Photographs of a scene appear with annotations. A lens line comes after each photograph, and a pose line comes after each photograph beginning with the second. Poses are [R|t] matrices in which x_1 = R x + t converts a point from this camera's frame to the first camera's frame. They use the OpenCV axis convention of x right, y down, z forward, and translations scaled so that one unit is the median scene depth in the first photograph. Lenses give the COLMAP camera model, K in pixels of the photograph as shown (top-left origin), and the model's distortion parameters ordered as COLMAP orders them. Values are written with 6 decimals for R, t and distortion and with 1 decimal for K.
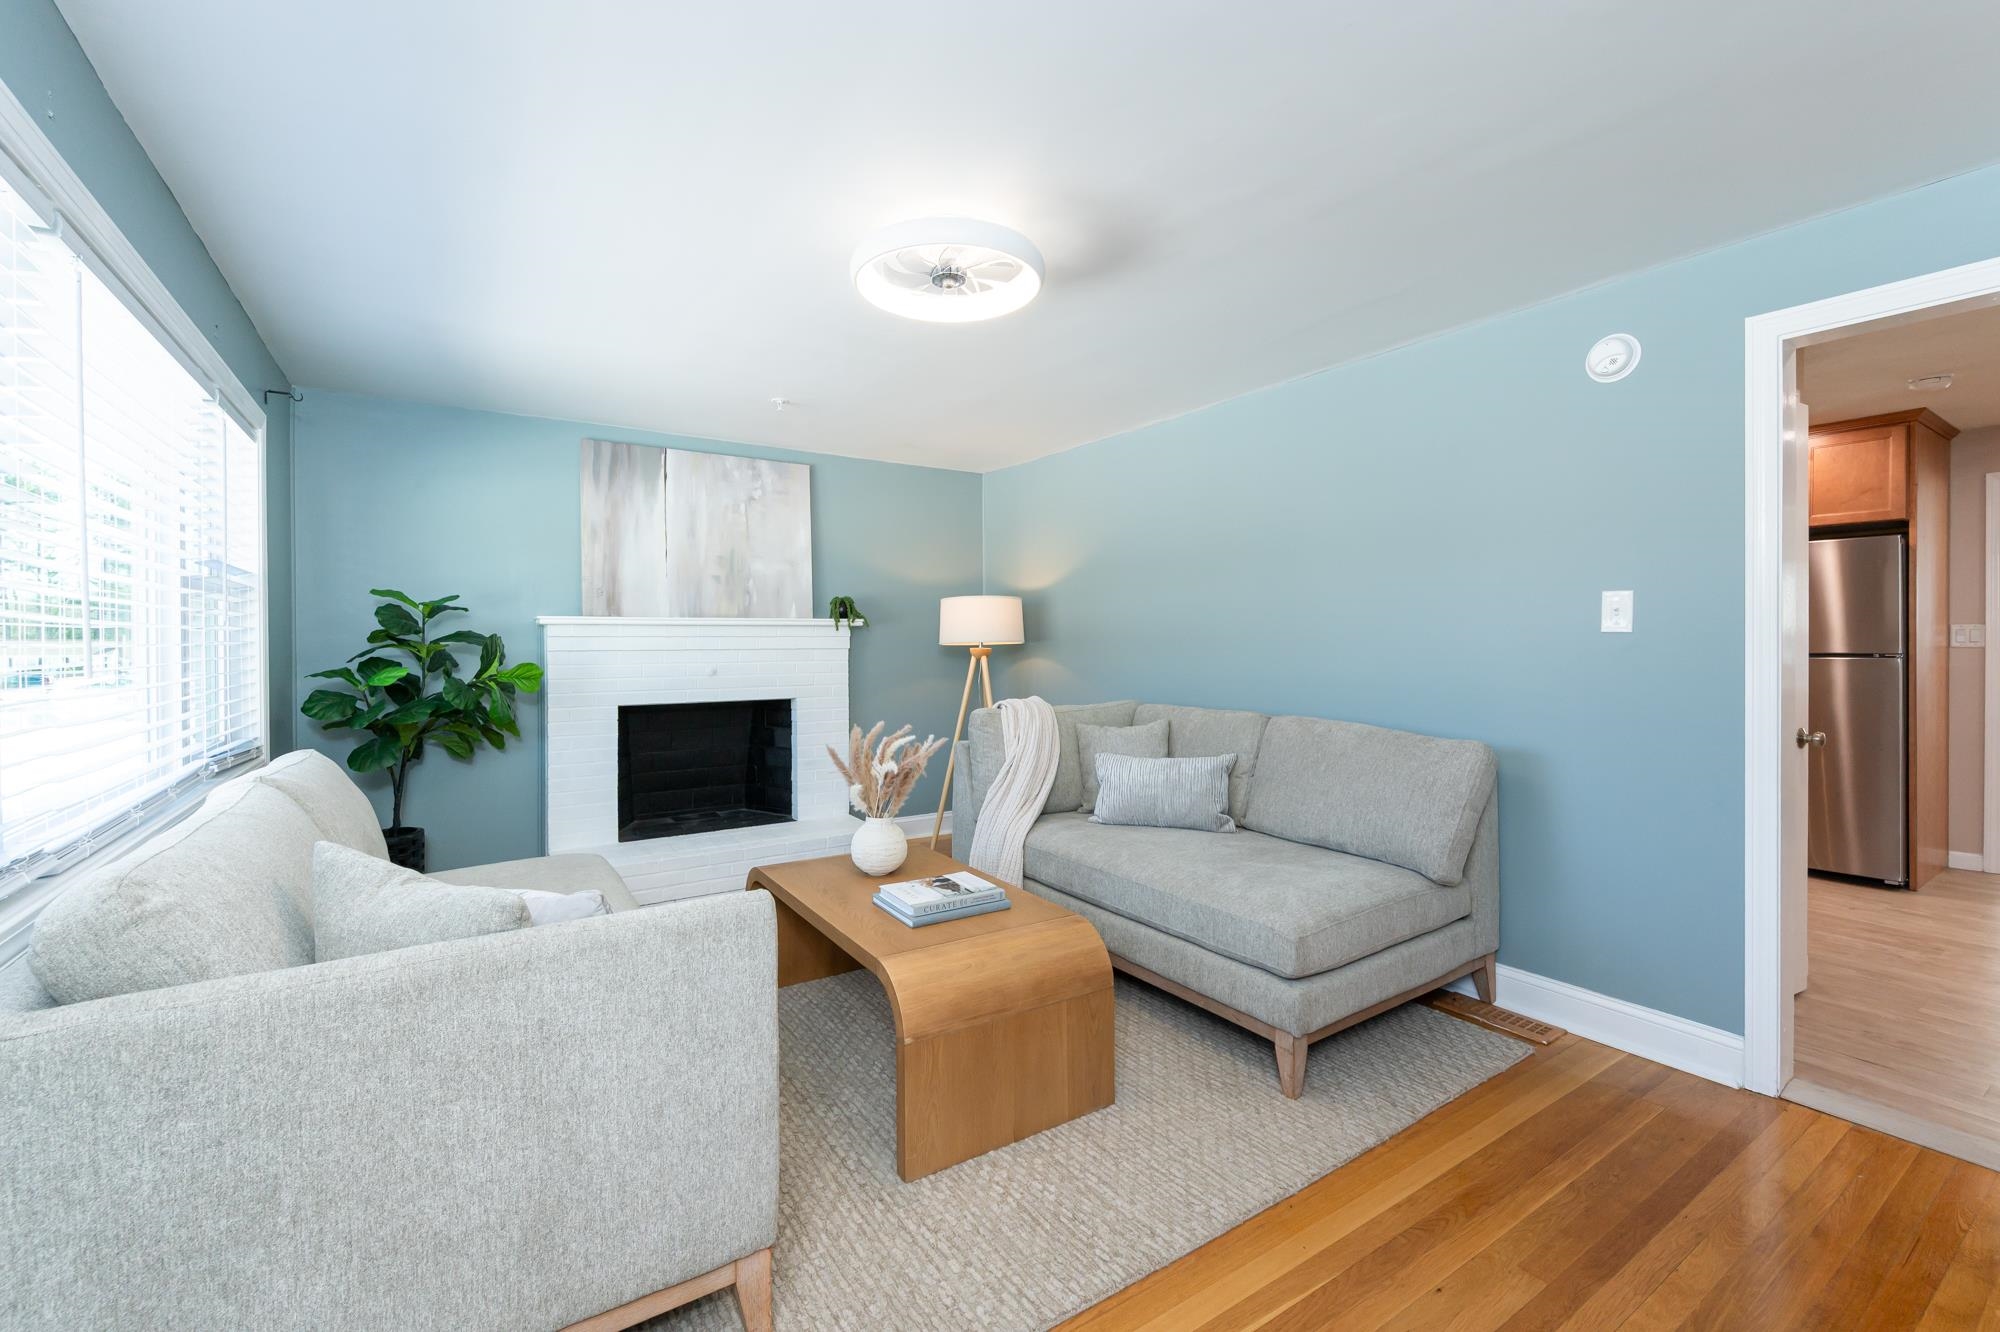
lens RADIAL K [[827.1, 0, 984.3], [0, 827.1, 639.4], [0, 0, 1]] dist [-0.000046, 0.000255]
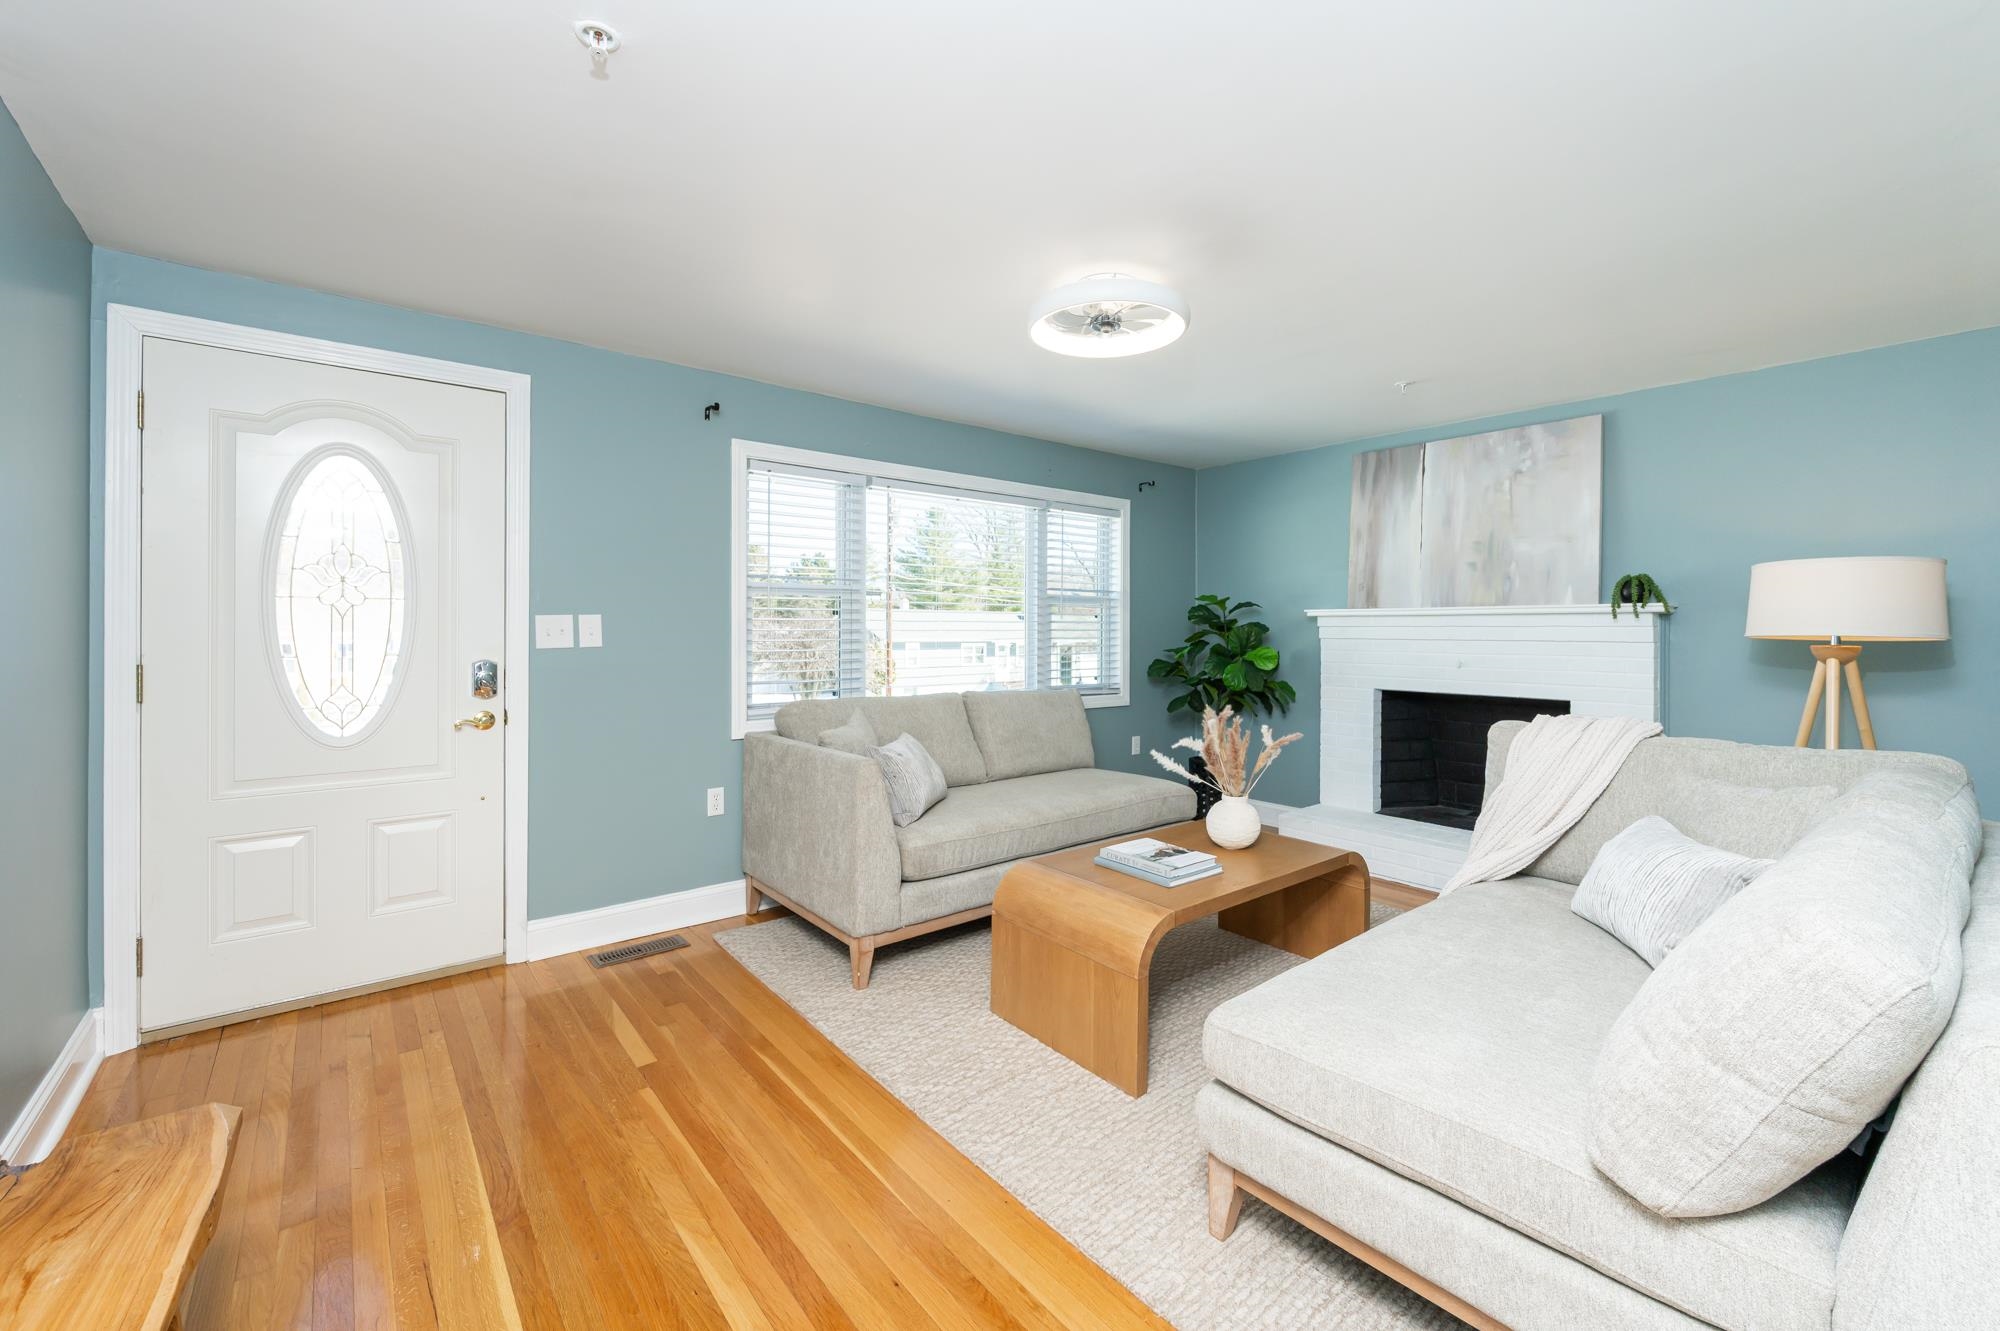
lens RADIAL K [[826.4, 0, 1019.8], [0, 826.4, 623.3], [0, 0, 1]] dist [-0.000510, -0.000284]
pose [[0.127808, -0.004866, -0.991787, 0.554924], [-0.004213, 0.999976, -0.005449, 0.000399], [0.991790, 0.004875, 0.127784, 0.363685]]
